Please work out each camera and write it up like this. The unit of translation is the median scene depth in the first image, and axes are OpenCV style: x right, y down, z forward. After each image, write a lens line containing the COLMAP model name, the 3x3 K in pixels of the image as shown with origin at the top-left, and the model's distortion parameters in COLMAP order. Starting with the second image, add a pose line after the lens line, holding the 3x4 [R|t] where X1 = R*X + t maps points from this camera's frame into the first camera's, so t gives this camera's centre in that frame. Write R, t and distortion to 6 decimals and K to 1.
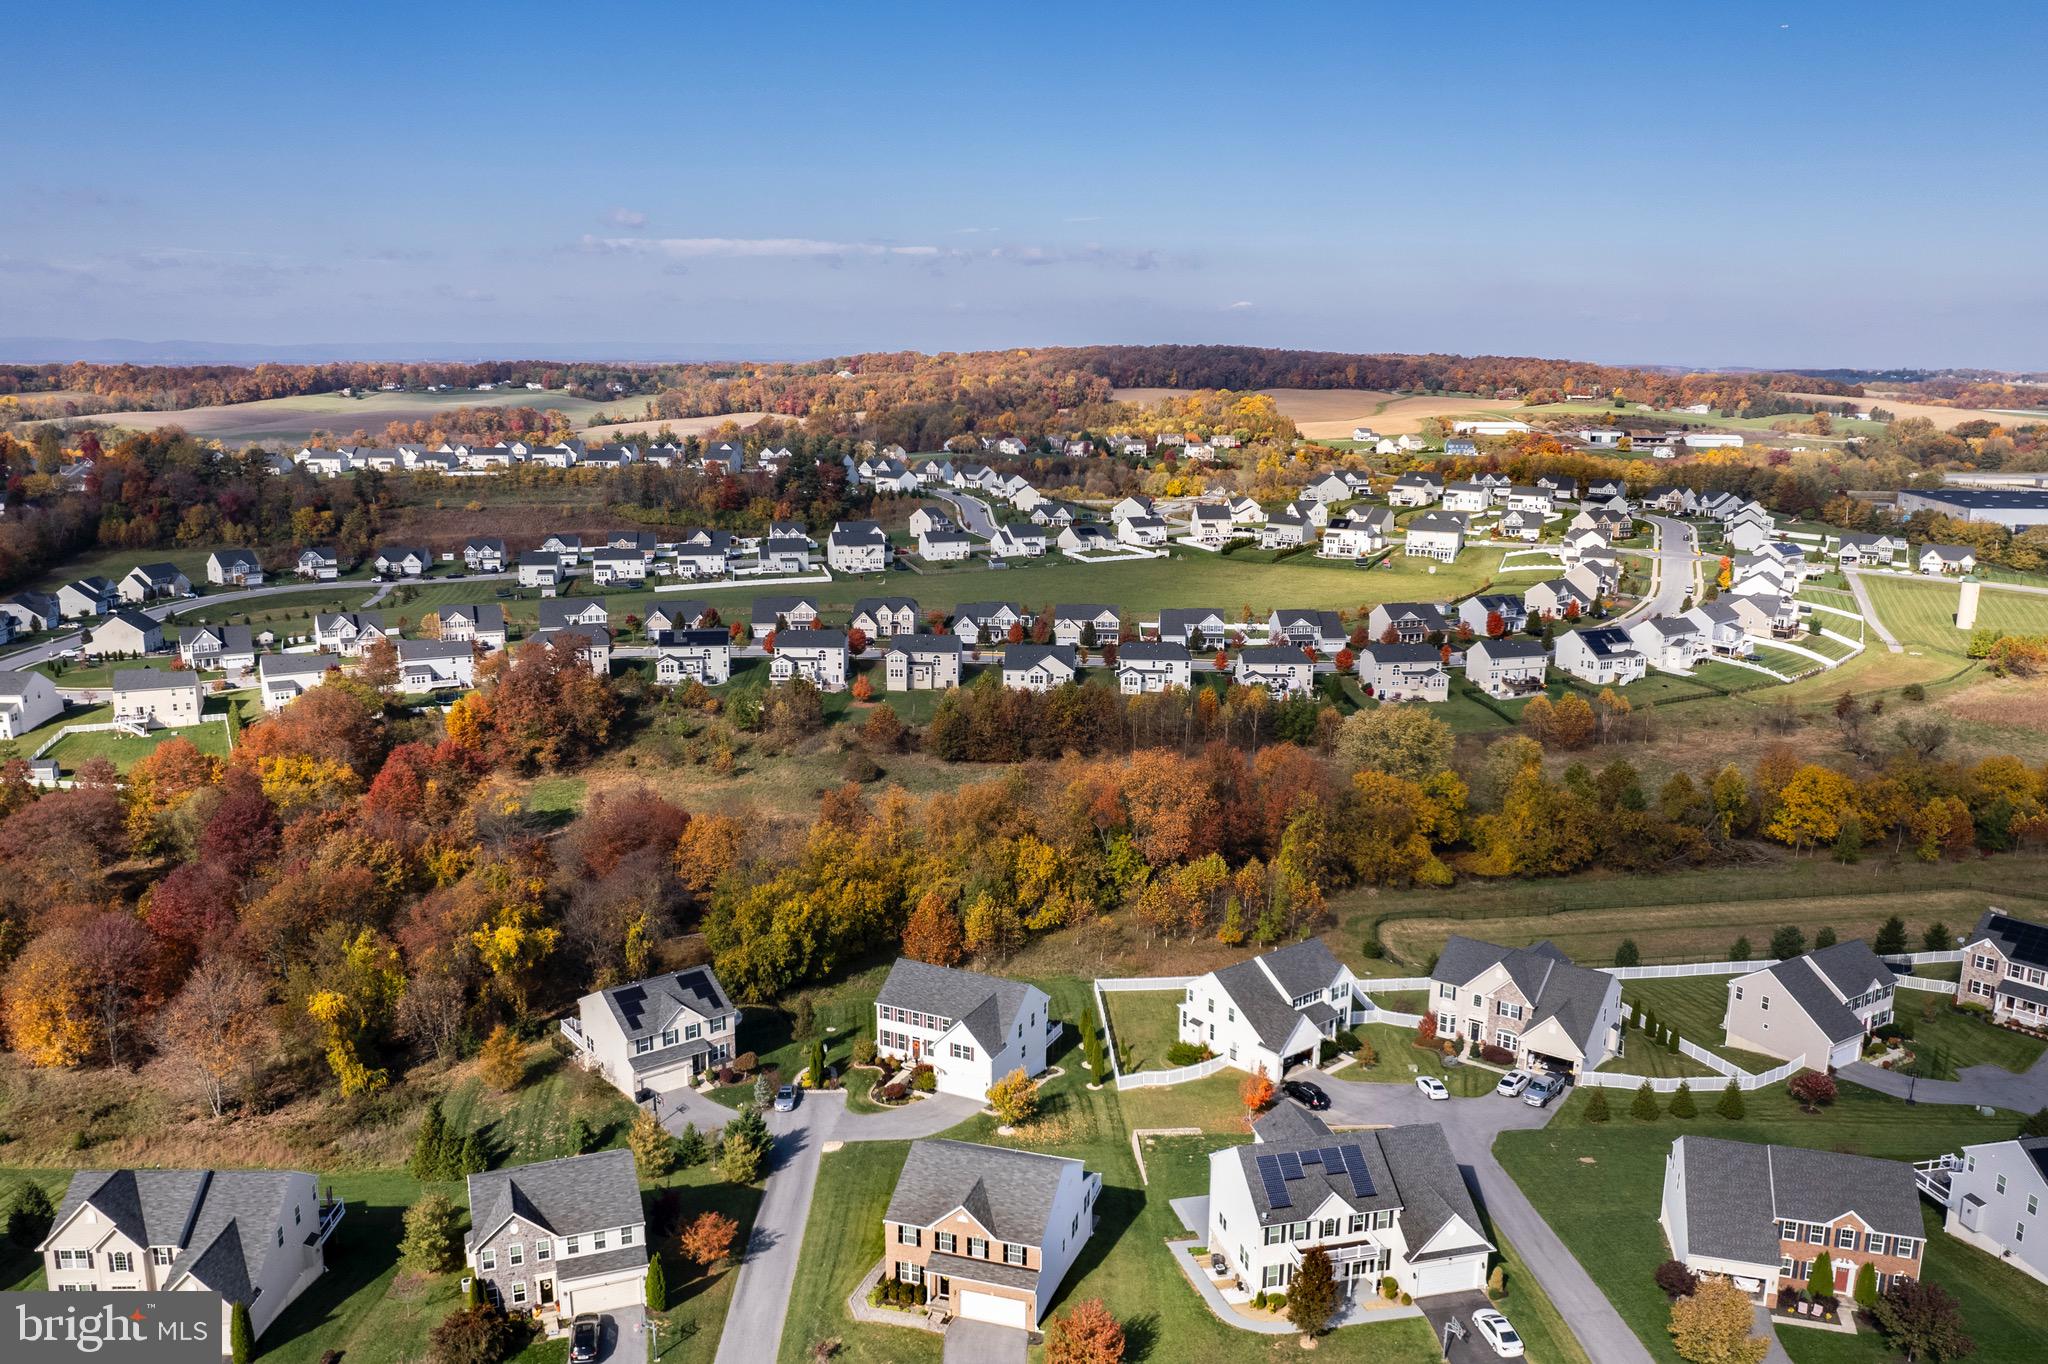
lens RADIAL K [[1540.3, 0, 1039.1], [0, 1540.3, 684.9], [0, 0, 1]] dist [-0.050743, -0.003371]
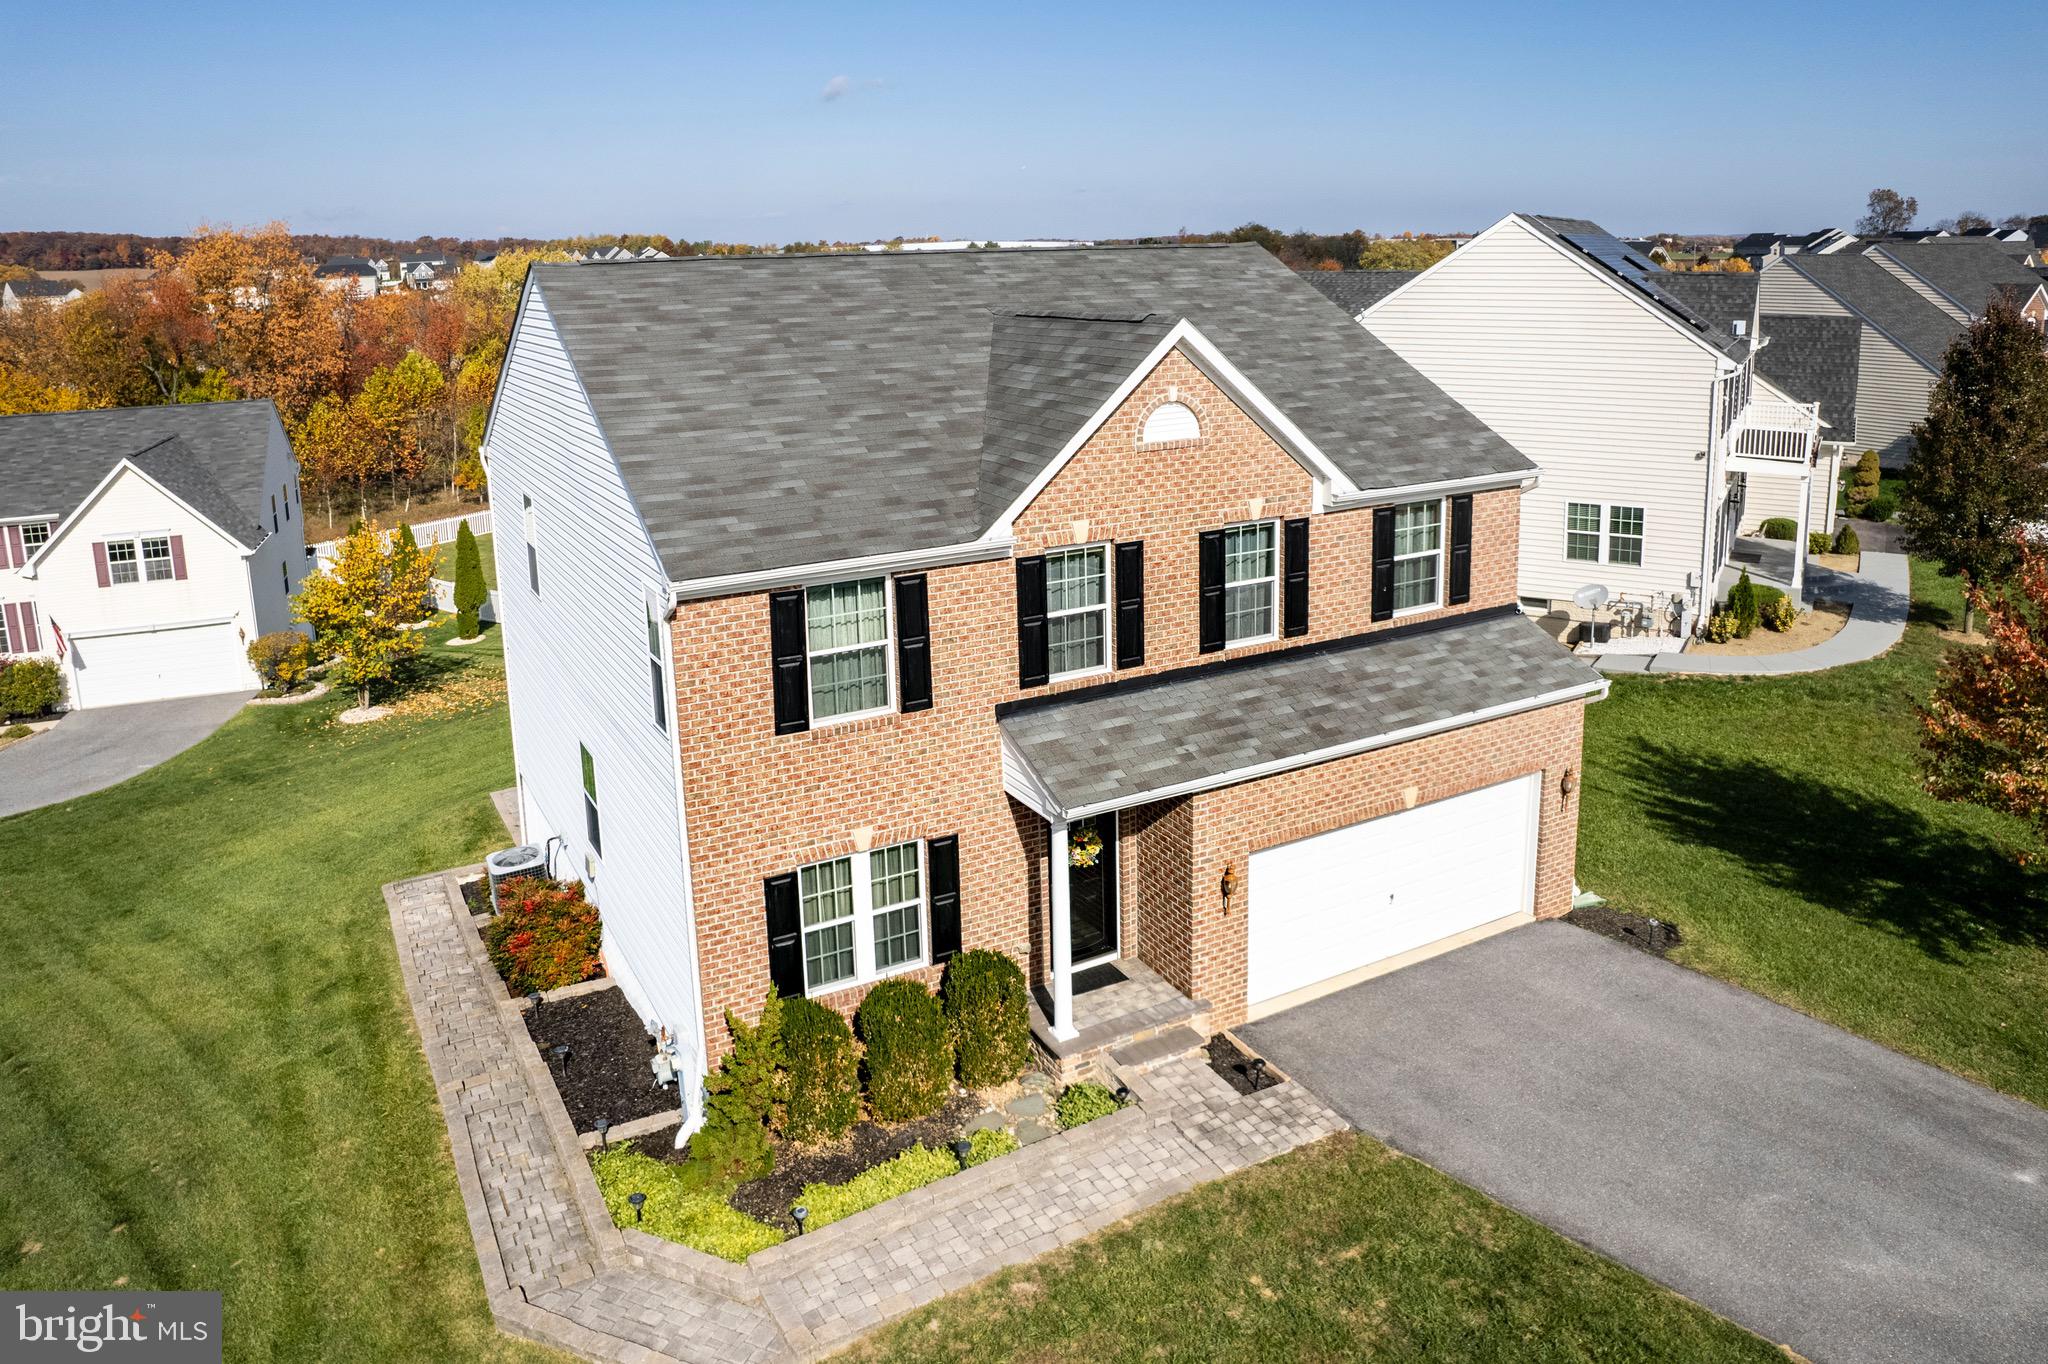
lens RADIAL K [[1405.1, 0, 1034.8], [0, 1405.1, 541.5], [0, 0, 1]] dist [-0.058695, 0.001369]
pose [[0.700268, -0.170172, 0.693301, -0.112939], [0.181337, 0.981721, 0.057805, 0.240152], [-0.690465, 0.085242, 0.718326, 0.620339]]
